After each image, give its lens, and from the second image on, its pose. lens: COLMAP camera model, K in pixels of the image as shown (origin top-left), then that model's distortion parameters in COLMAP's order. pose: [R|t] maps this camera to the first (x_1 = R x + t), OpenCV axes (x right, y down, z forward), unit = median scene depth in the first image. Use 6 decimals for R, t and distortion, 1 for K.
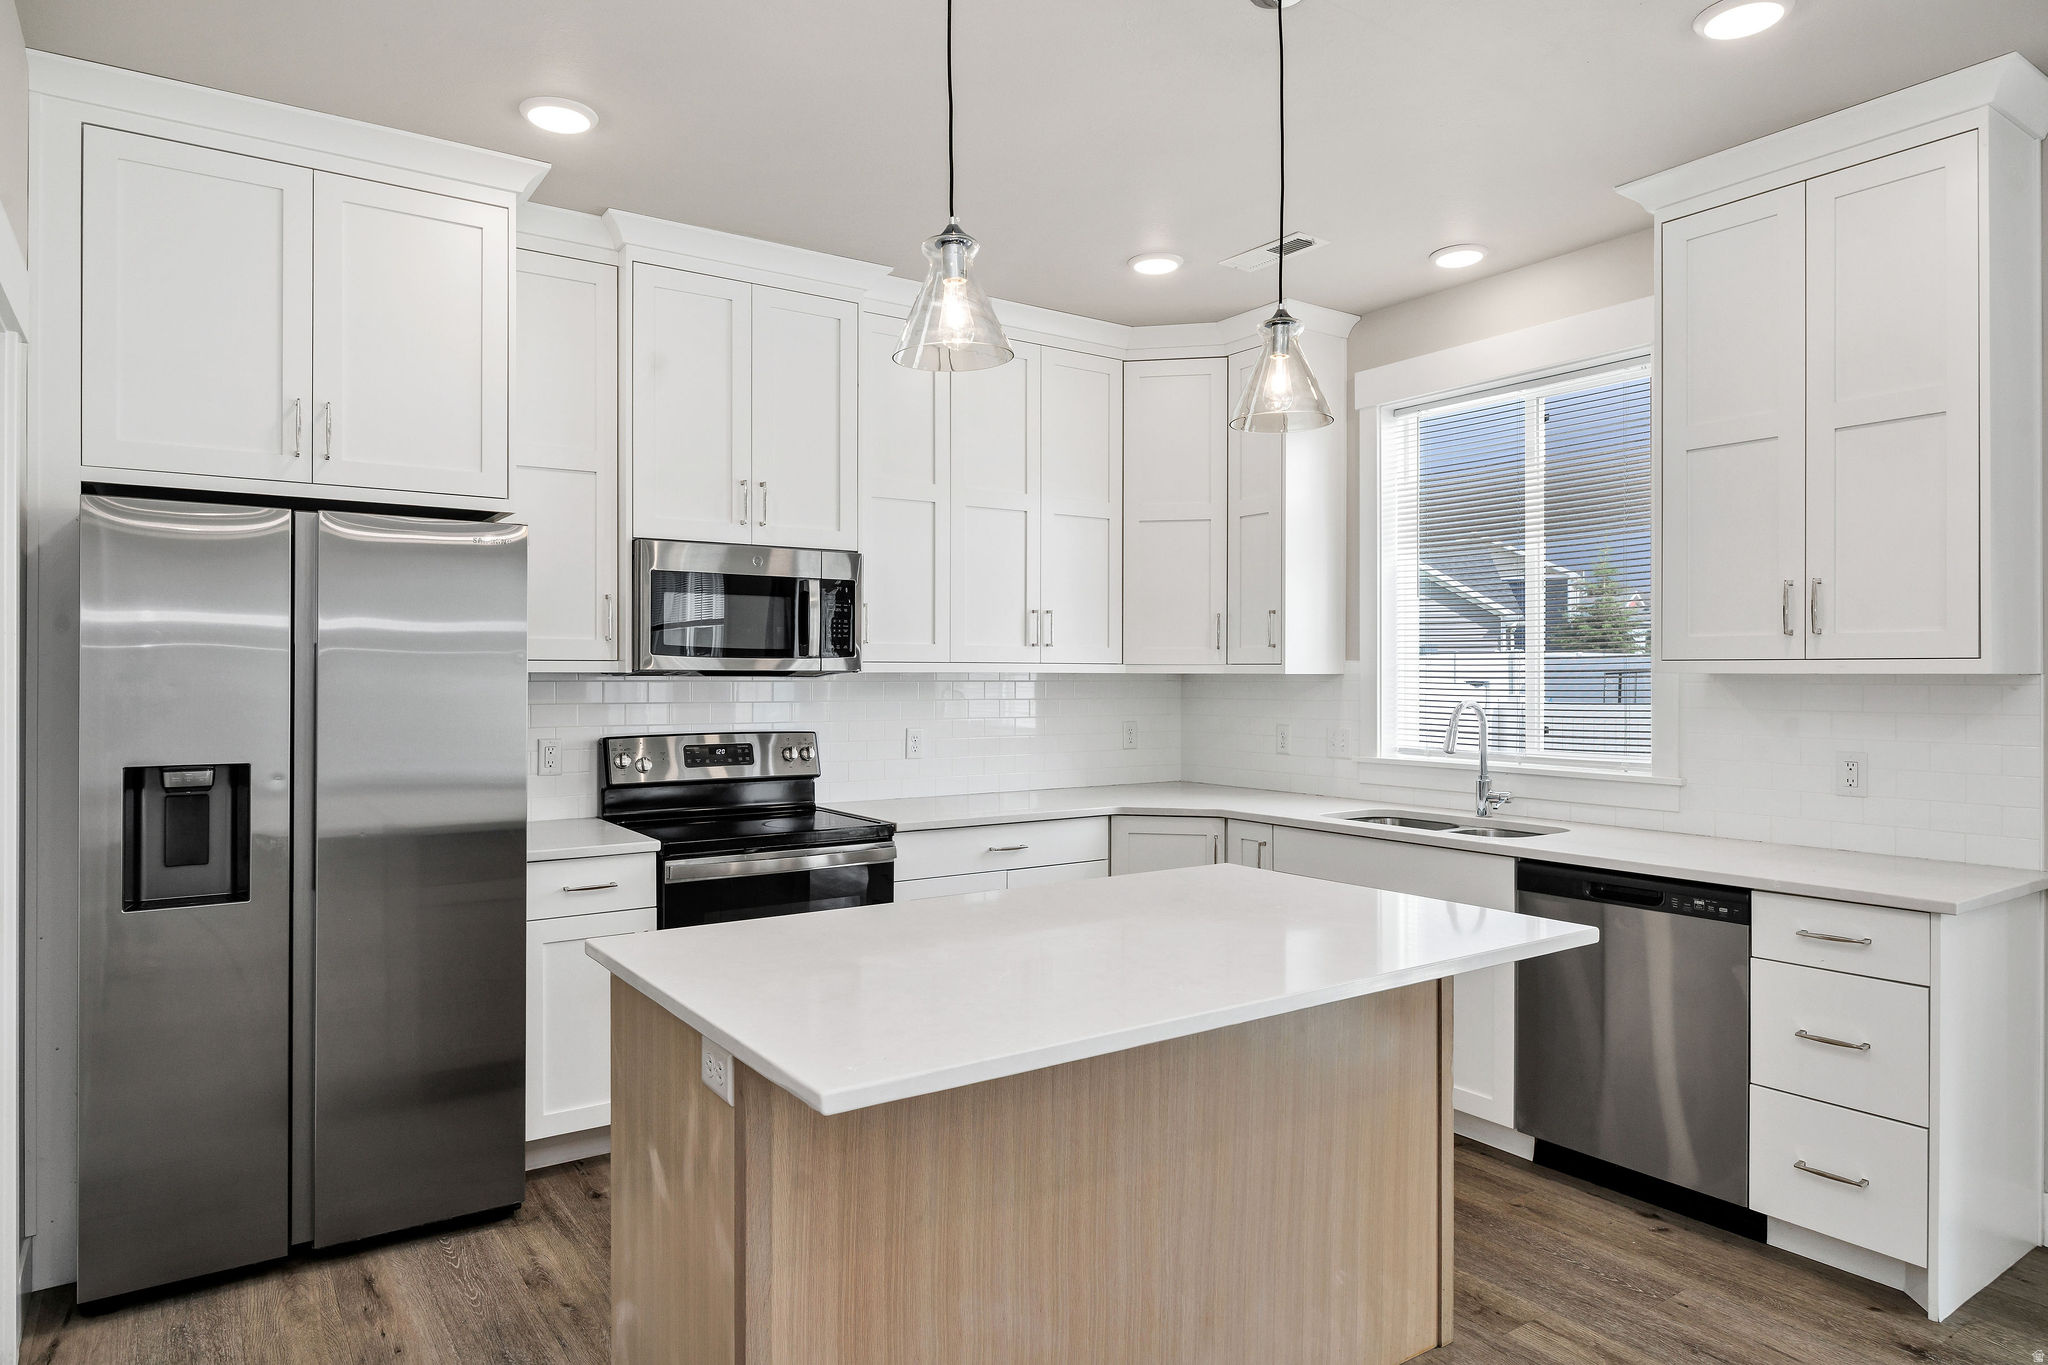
lens RADIAL K [[1209.5, 0, 1027.5], [0, 1209.5, 677.2], [0, 0, 1]] dist [-0.006012, -0.001050]
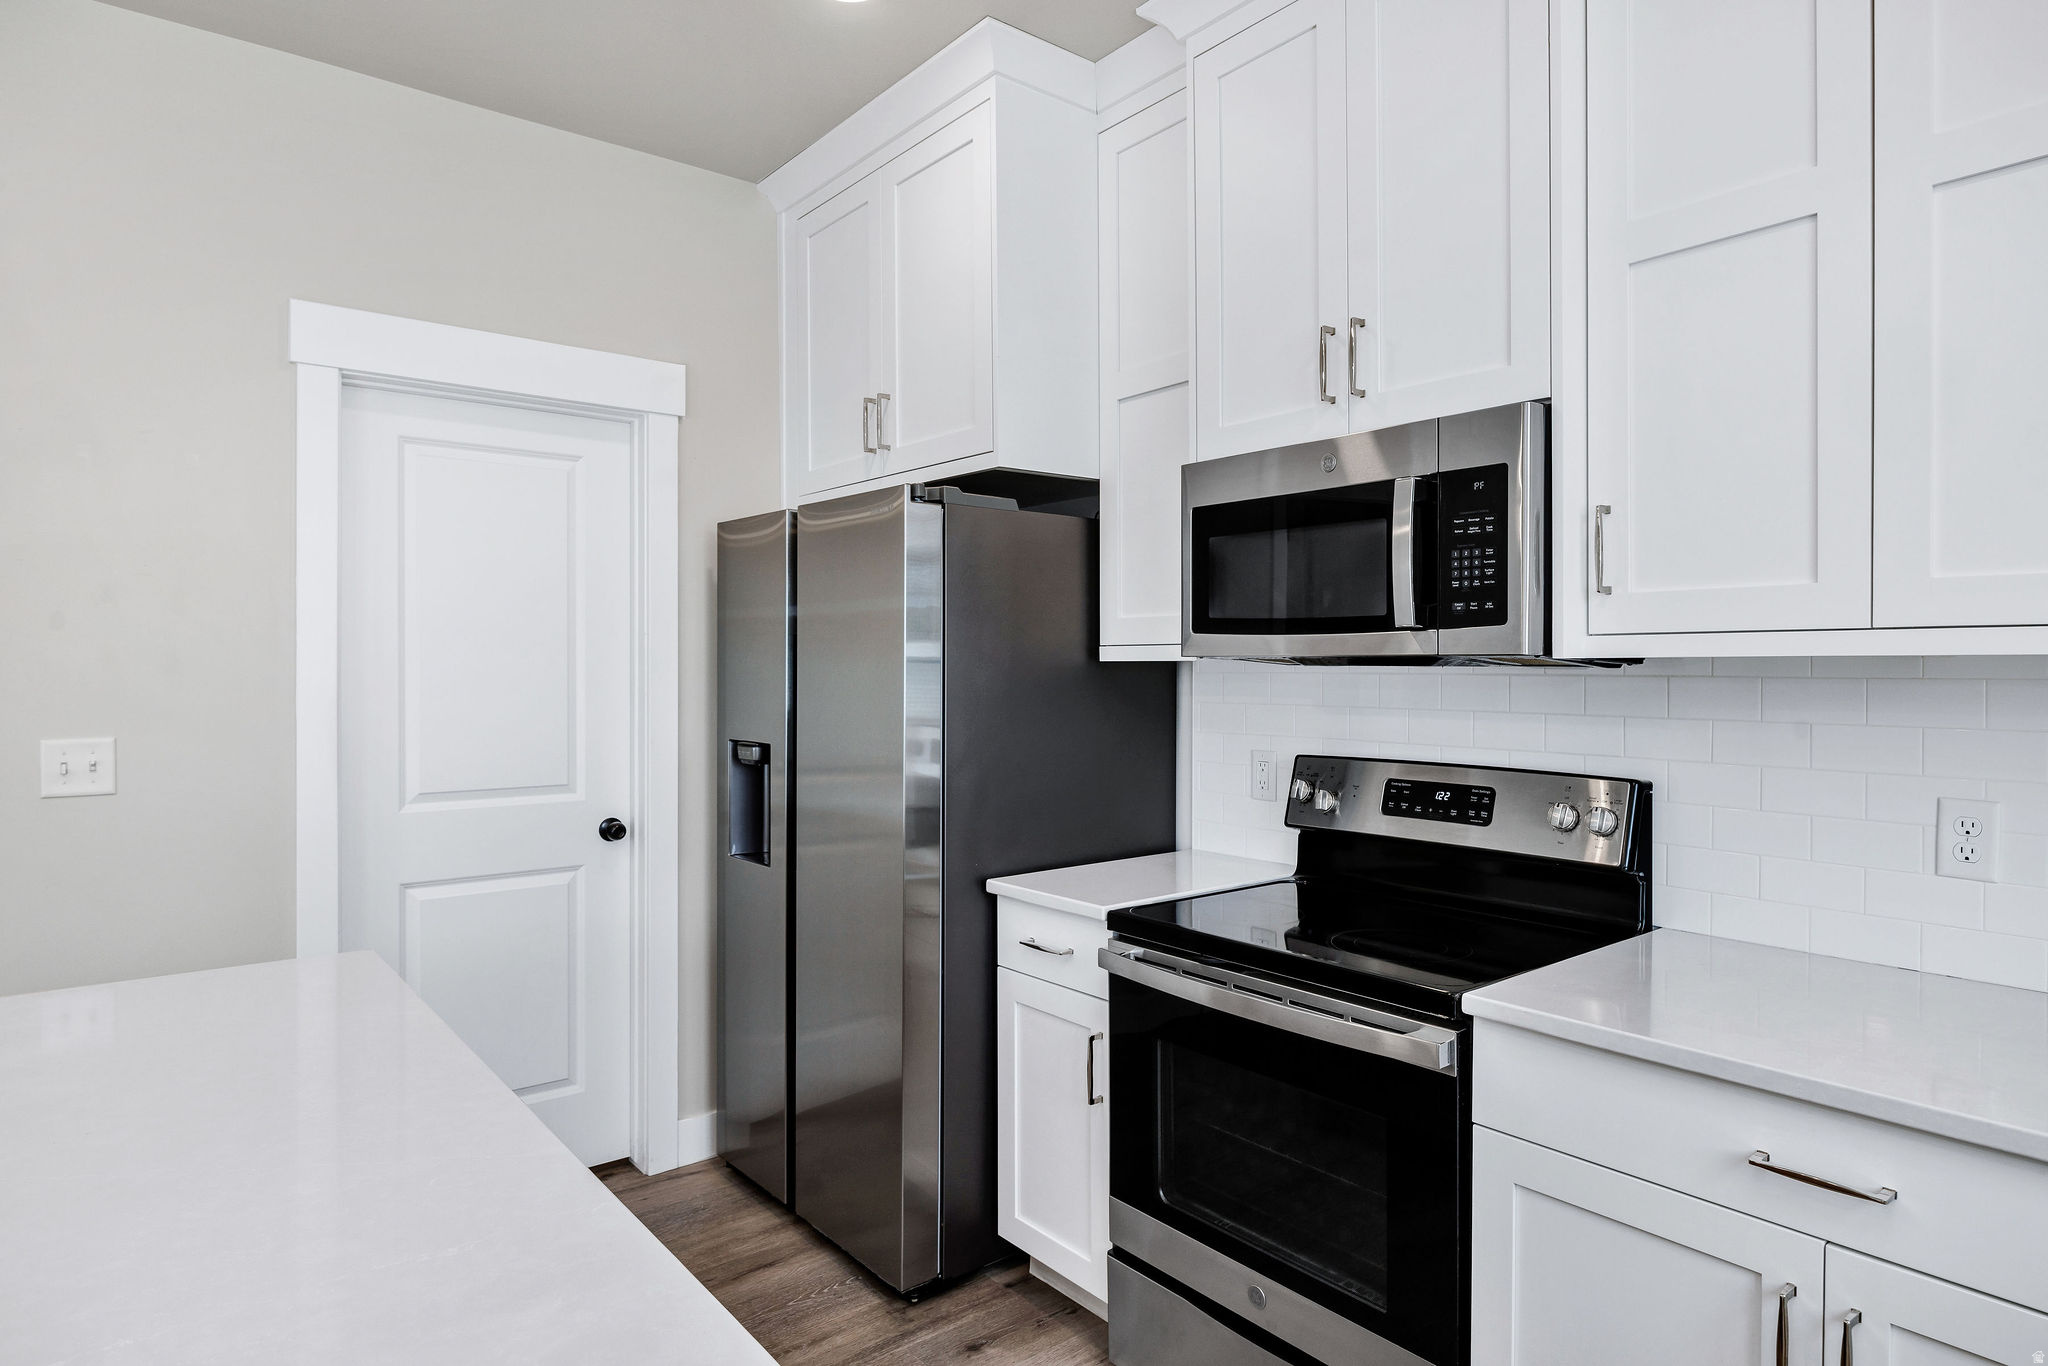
lens RADIAL K [[1196.3, 0, 1024.0], [0, 1196.3, 683.0], [0, 0, 1]] dist [0.036443, 0.000114]
pose [[0.053261, 0.009551, -0.998535, 0.381769], [-0.003240, 0.999951, 0.009392, 0.003028], [0.998575, 0.002735, 0.053290, 0.938536]]
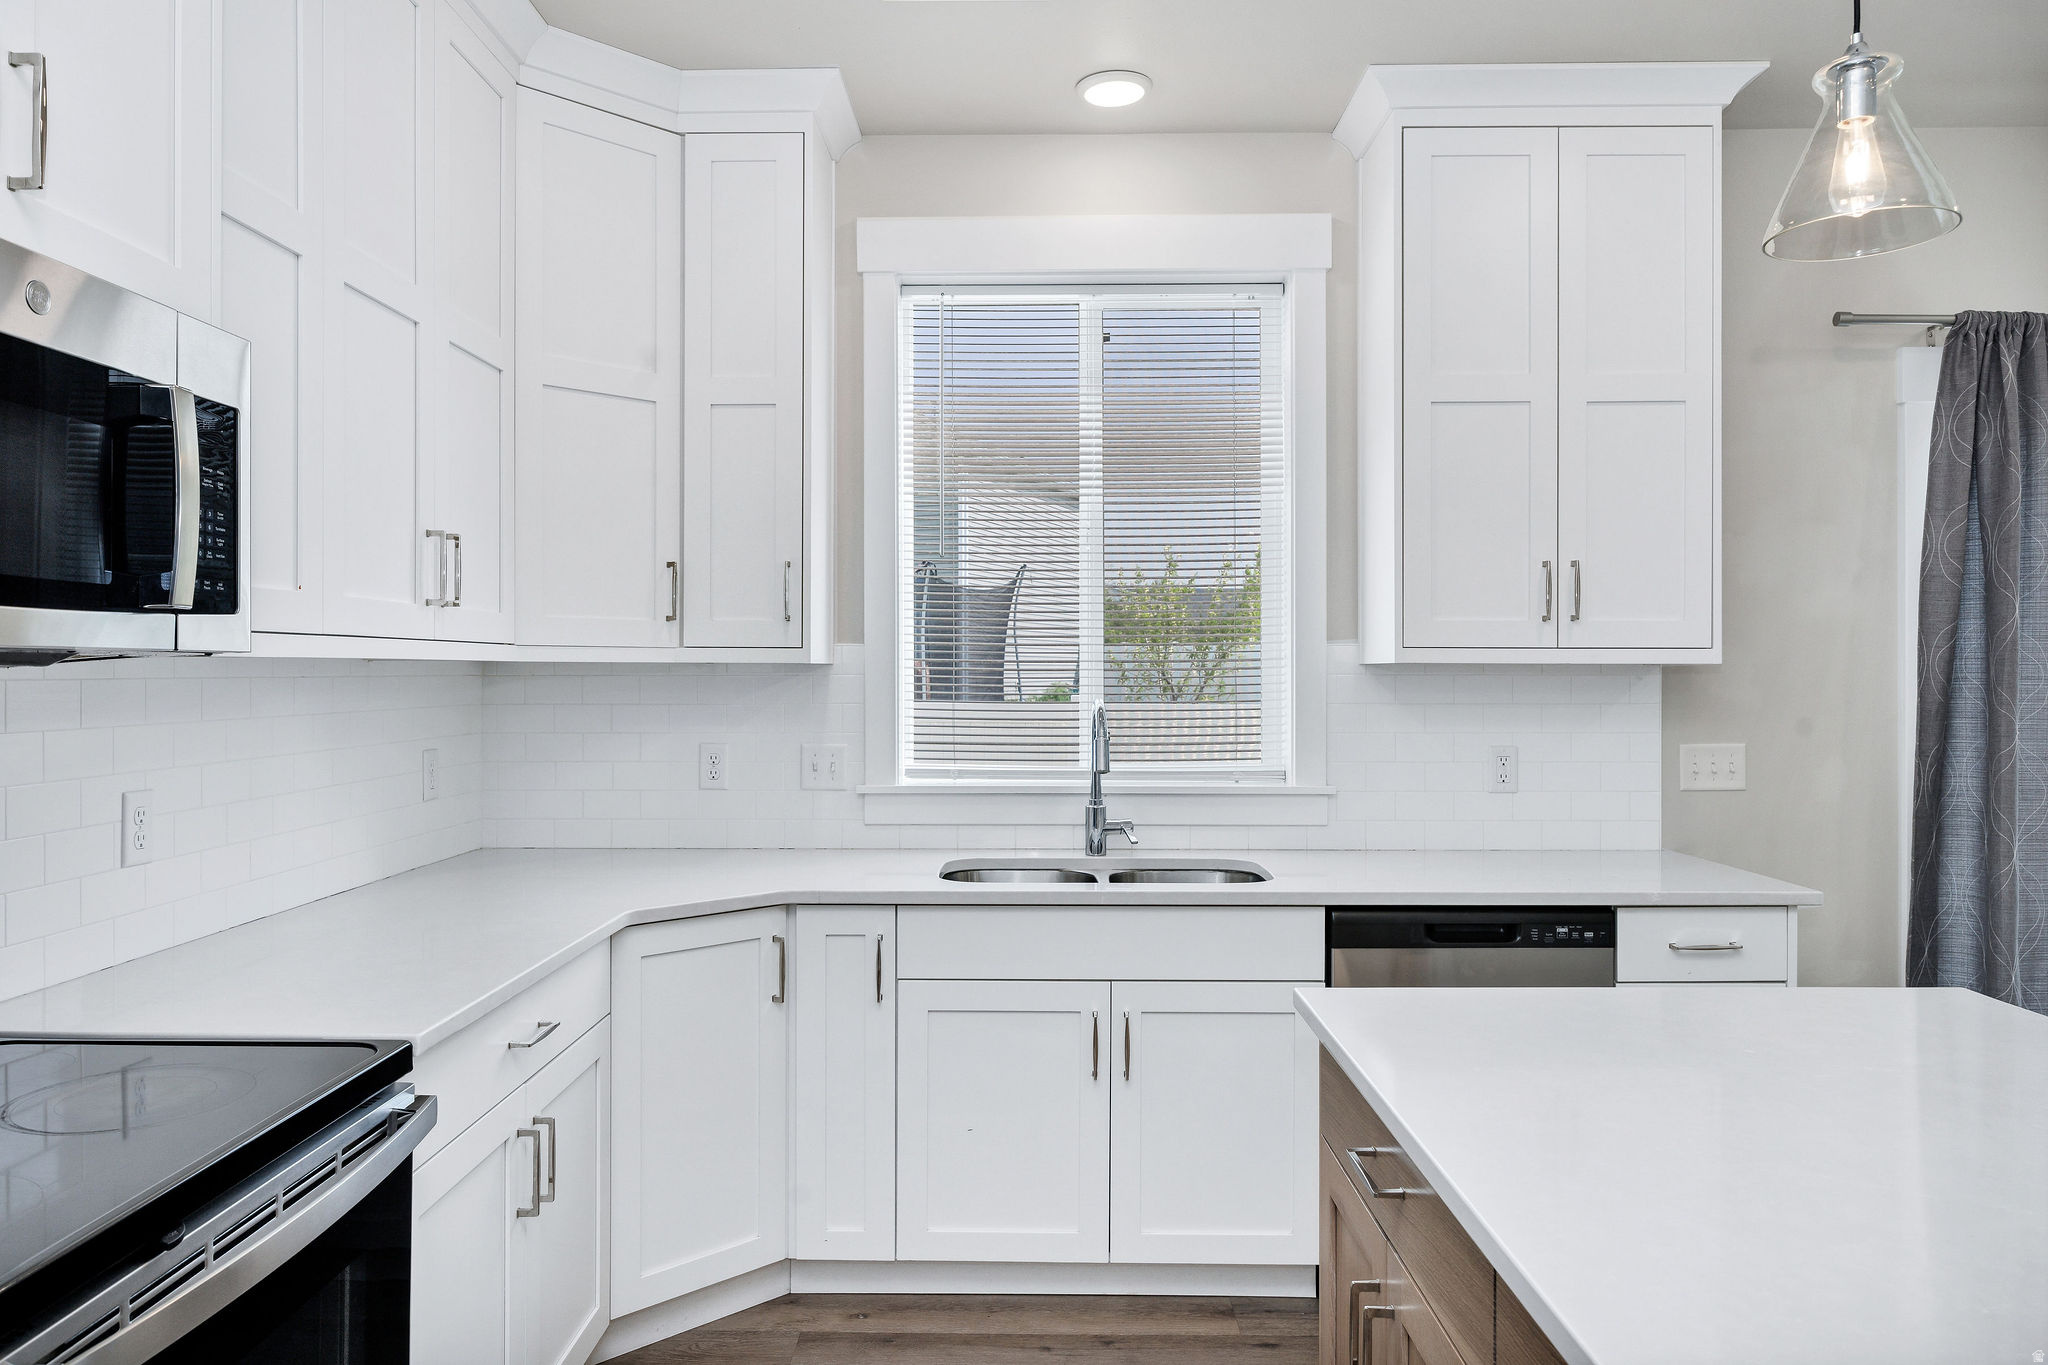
lens RADIAL K [[1366.4, 0, 1016.9], [0, 1366.4, 668.2], [0, 0, 1]] dist [-0.000579, -0.000488]
pose [[0.588513, -0.000510, 0.808487, -0.400147], [0.002479, 0.999996, -0.001174, 0.001129], [-0.808484, 0.002695, 0.588512, 0.654000]]
